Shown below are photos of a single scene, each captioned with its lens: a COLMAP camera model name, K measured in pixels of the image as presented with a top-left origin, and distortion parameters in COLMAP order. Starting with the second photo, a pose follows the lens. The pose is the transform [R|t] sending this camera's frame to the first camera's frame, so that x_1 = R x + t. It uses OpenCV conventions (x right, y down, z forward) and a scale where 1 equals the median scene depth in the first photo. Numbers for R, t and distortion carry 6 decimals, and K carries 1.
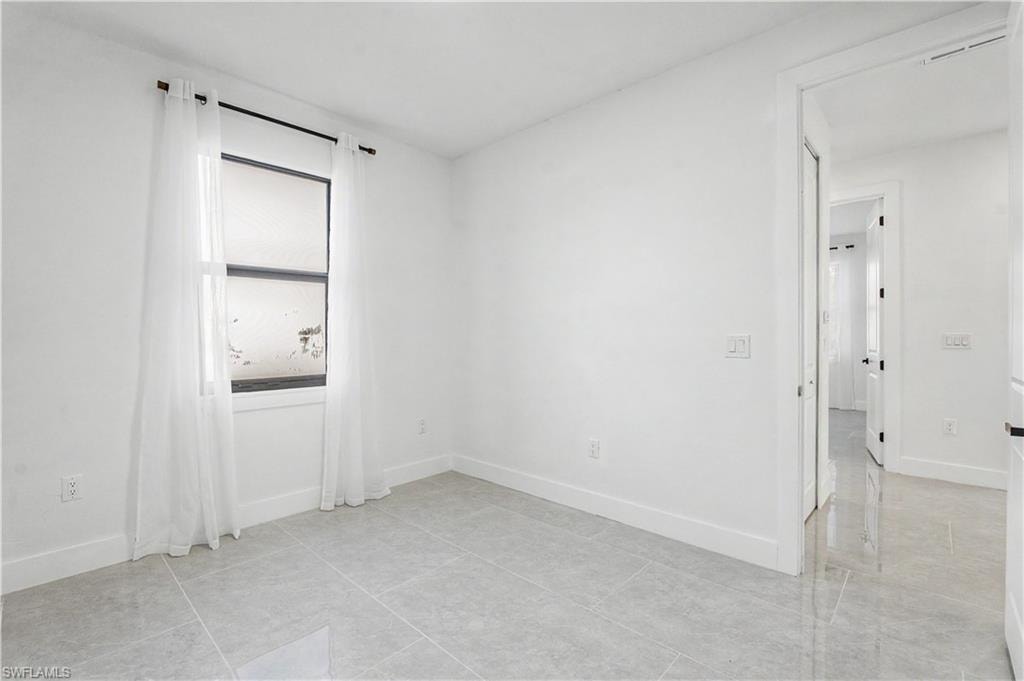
lens RADIAL K [[460.6, 0, 501.0], [0, 460.6, 339.1], [0, 0, 1]] dist [-0.002048, -0.000142]
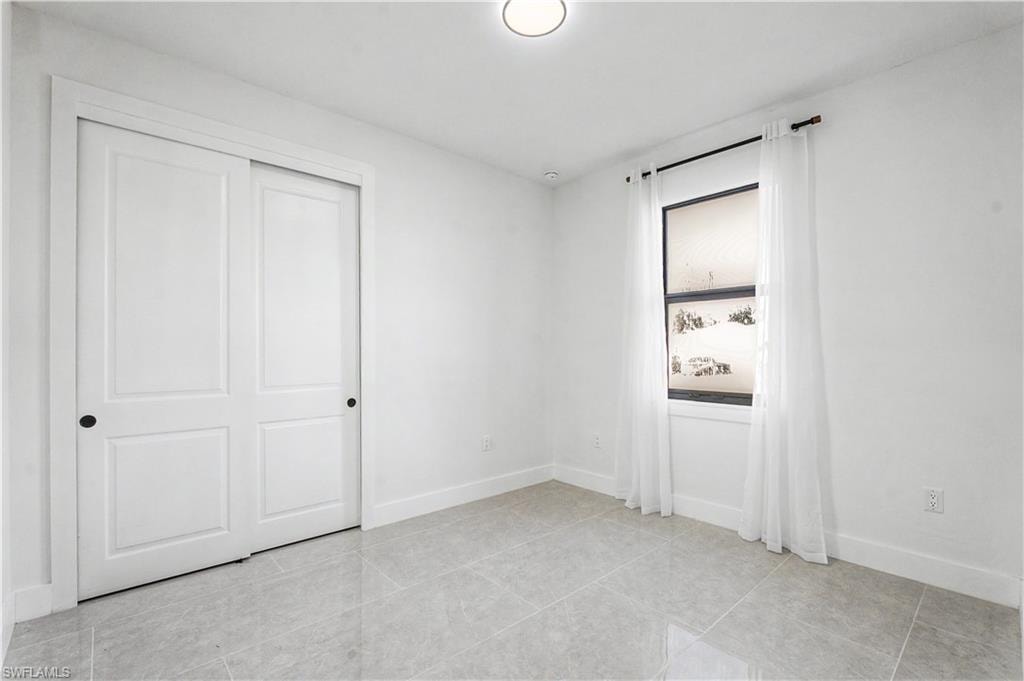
lens RADIAL K [[460.6, 0, 501.0], [0, 460.6, 339.1], [0, 0, 1]] dist [-0.002048, -0.000142]
pose [[-0.080784, -0.013102, -0.996645, 0.673385], [-0.001226, 0.999914, -0.013046, -0.024189], [0.996731, 0.000168, -0.080794, 0.646139]]
